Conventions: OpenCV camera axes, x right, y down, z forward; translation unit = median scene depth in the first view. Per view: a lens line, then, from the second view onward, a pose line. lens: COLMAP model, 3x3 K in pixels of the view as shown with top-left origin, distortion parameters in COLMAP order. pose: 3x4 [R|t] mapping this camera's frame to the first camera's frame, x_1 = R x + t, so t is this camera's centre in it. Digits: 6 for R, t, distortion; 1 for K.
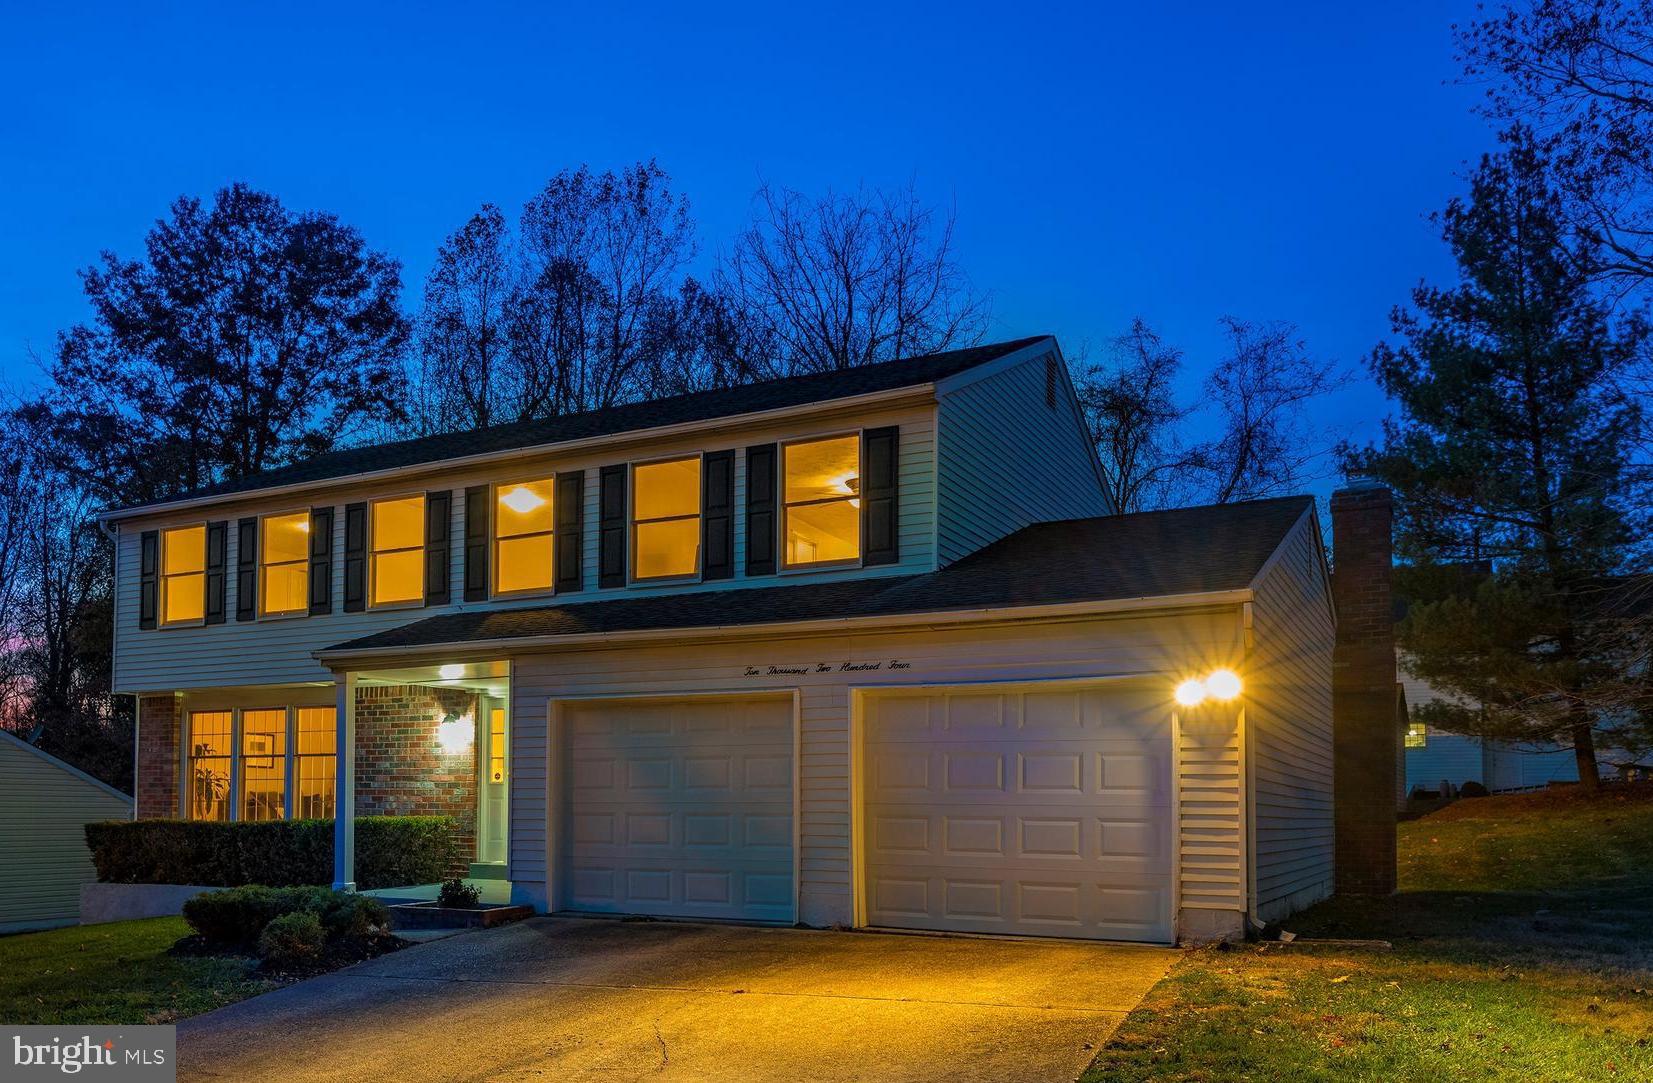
lens RADIAL K [[1189.2, 0, 826.5], [0, 1189.2, 541.5], [0, 0, 1]] dist [0.003978, 0.000681]
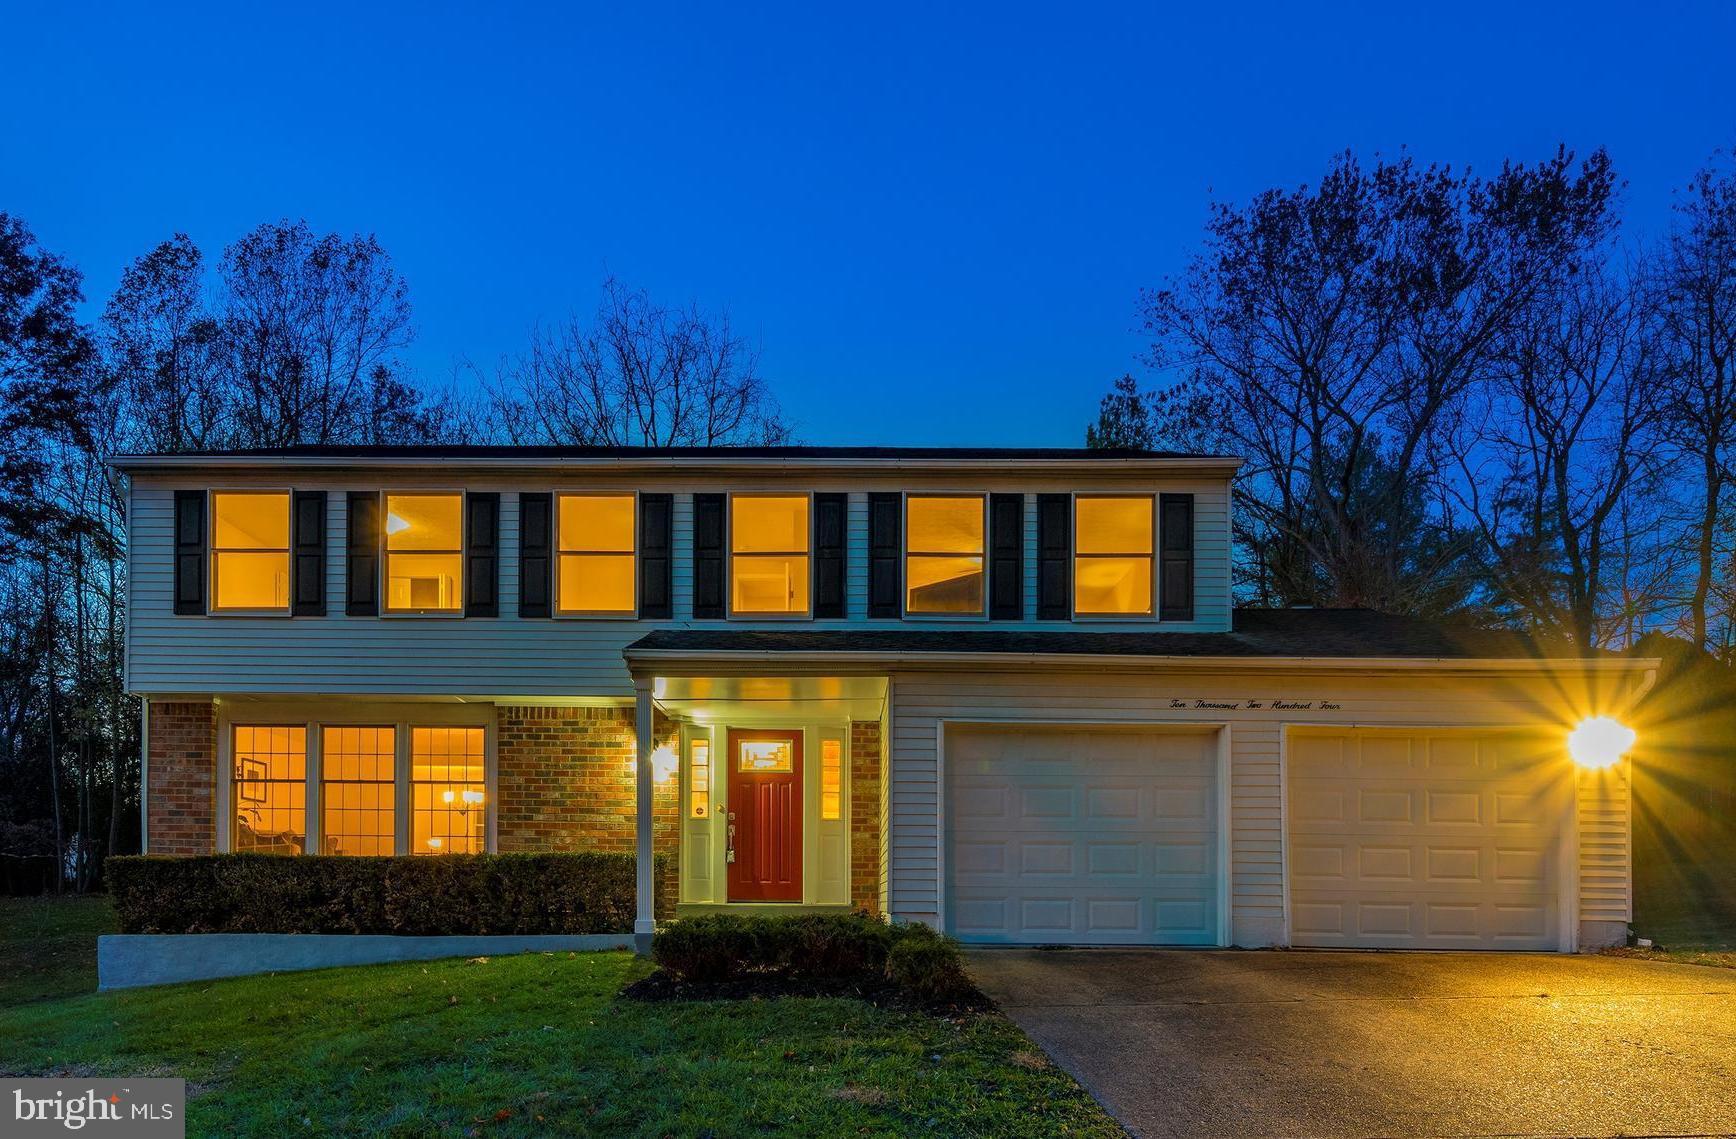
lens RADIAL K [[998.9, 0, 868.7], [0, 998.9, 707.5], [0, 0, 1]] dist [0.003104, -0.000186]
pose [[0.908867, 0.076268, 0.410054, -0.478561], [-0.093971, 0.995306, 0.023160, 0.086262], [-0.406362, -0.059582, 0.911767, 0.241417]]
